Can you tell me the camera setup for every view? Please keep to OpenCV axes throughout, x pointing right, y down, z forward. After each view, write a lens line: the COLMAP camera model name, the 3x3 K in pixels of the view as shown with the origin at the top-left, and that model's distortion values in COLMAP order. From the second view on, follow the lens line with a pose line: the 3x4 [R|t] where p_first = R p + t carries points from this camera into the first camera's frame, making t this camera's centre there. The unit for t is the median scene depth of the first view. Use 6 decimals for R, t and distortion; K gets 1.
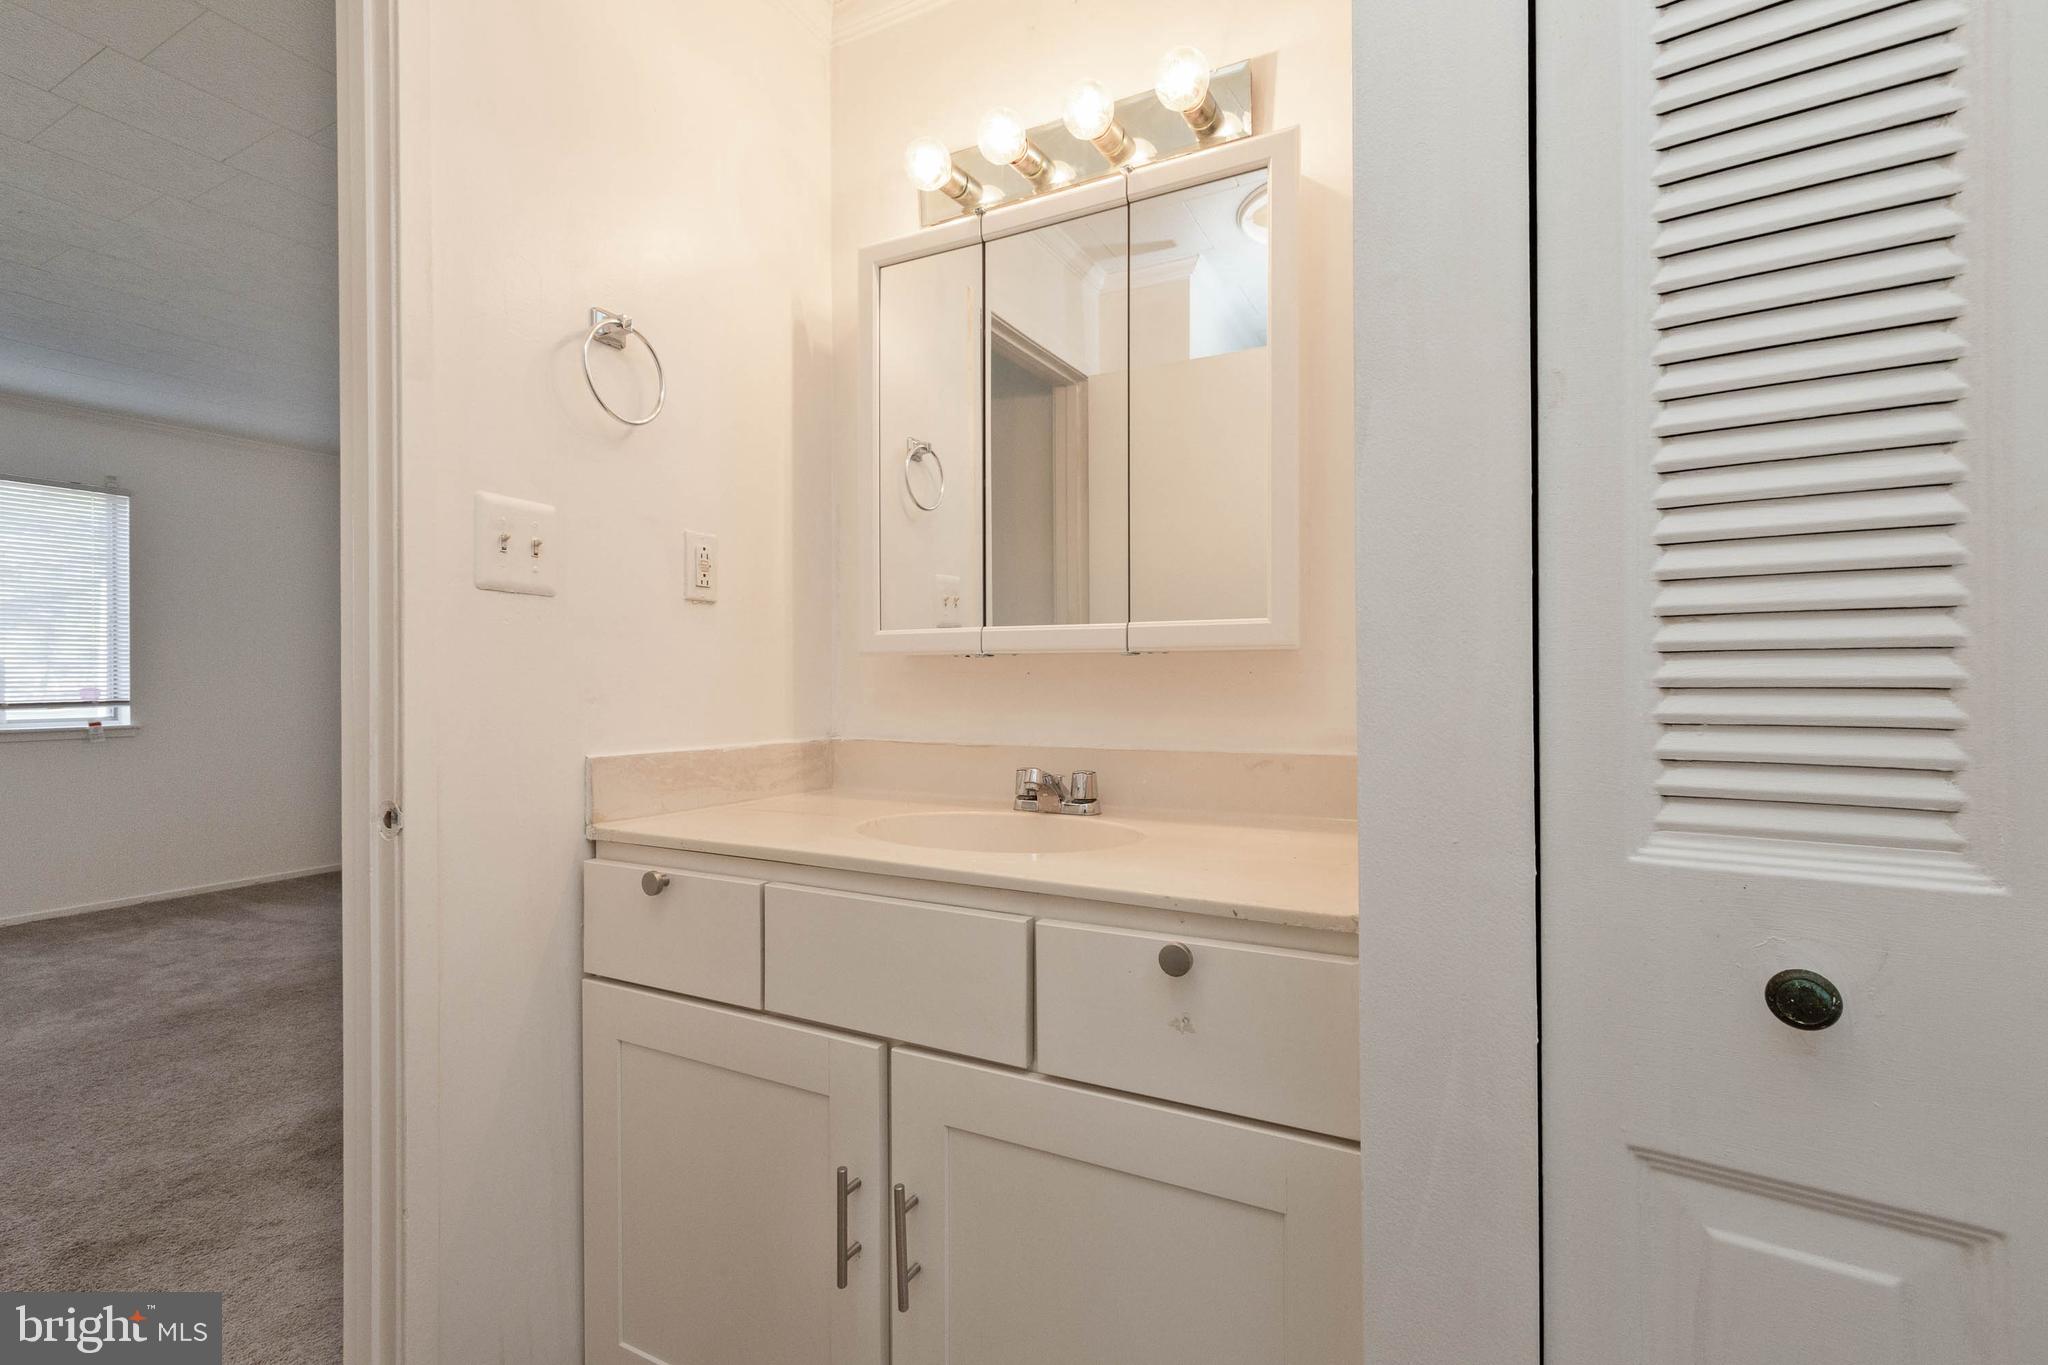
lens RADIAL K [[924.0, 0, 1023.3], [0, 924.0, 689.8], [0, 0, 1]] dist [0.001850, -0.000443]
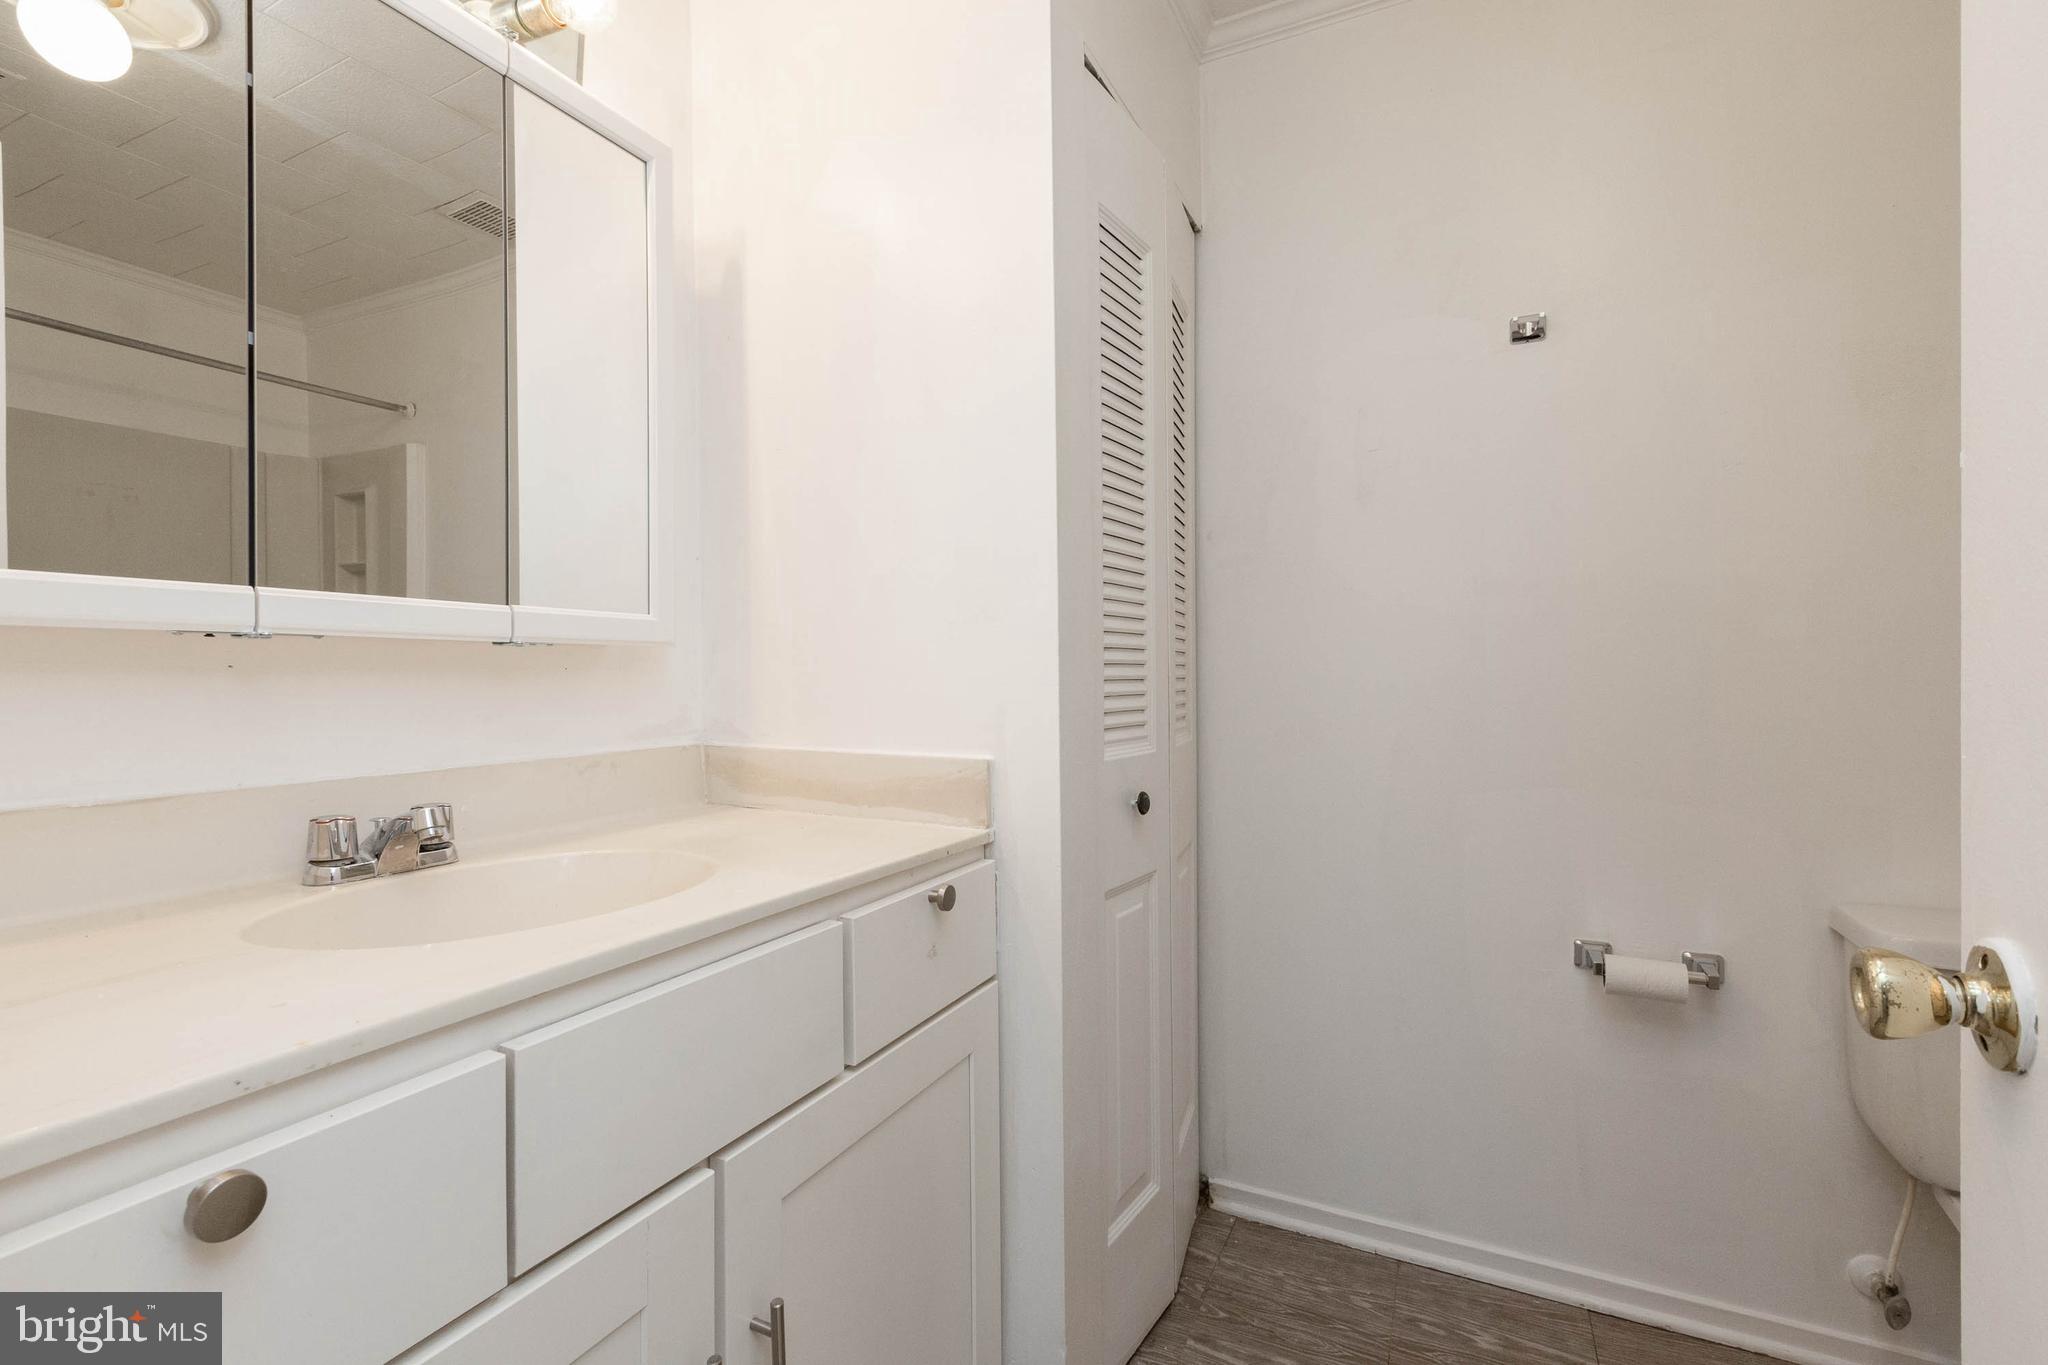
lens RADIAL K [[924.0, 0, 1021.7], [0, 924.0, 673.0], [0, 0, 1]] dist [0.001850, -0.000443]
pose [[-0.034229, 0.003100, 0.999409, -0.724477], [0.010154, 0.999945, -0.002754, -0.007641], [-0.999362, 0.010053, -0.034259, 0.614095]]
